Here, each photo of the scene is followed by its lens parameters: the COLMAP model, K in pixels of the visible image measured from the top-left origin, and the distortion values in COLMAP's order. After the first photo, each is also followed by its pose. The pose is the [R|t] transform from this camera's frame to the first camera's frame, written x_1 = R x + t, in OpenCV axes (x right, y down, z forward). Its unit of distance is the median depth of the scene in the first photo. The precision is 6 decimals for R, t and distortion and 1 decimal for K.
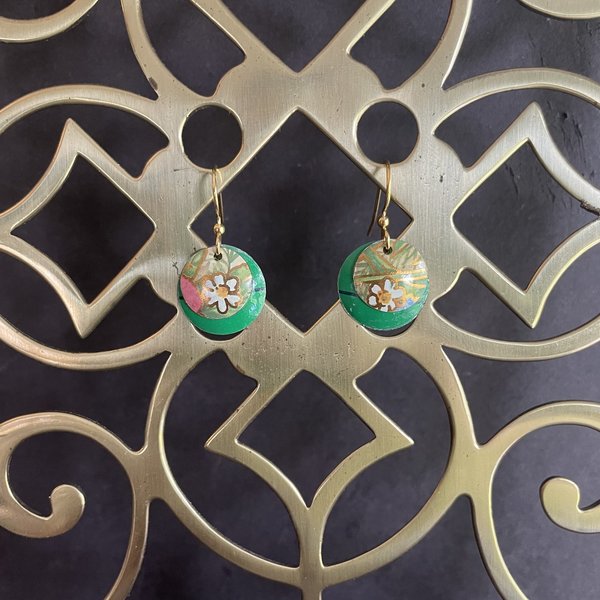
lens RADIAL K [[678.0, 0, 298.1], [0, 678.0, 310.6], [0, 0, 1]] dist [-0.038066, 0.000000]
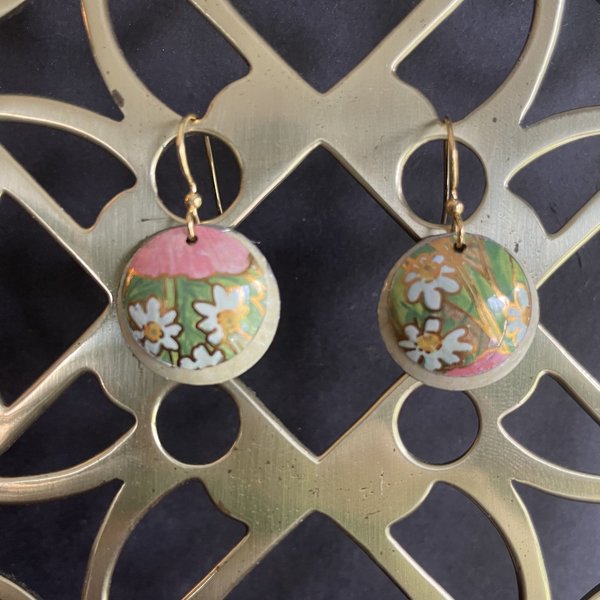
lens RADIAL K [[678.0, 0, 301.0], [0, 678.0, 298.6], [0, 0, 1]] dist [-0.038066, 0.000000]
pose [[0.997357, 0.035082, 0.063619, -0.059382], [-0.028998, 0.995136, -0.094148, -0.064487], [-0.066613, 0.092055, 0.993523, 0.294540]]
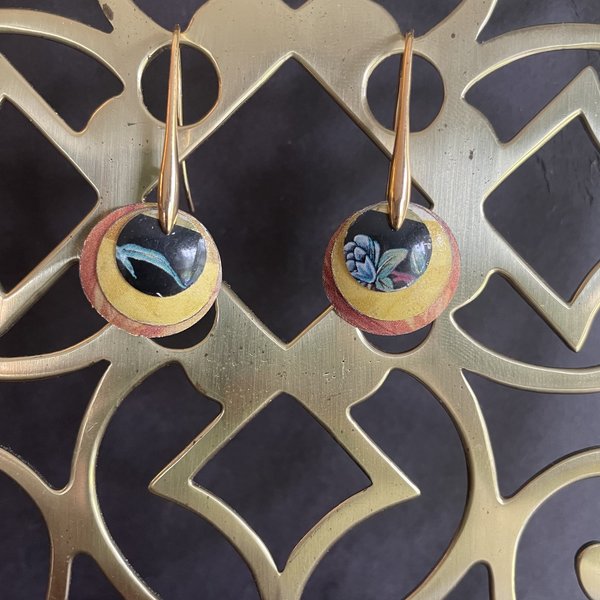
lens RADIAL K [[678.0, 0, 310.3], [0, 678.0, 303.5], [0, 0, 1]] dist [-0.038066, 0.000000]
pose [[0.997386, 0.050389, 0.051791, -0.005994], [-0.047673, 0.997487, -0.052407, 0.025841], [-0.054301, 0.049801, 0.997282, 0.228974]]
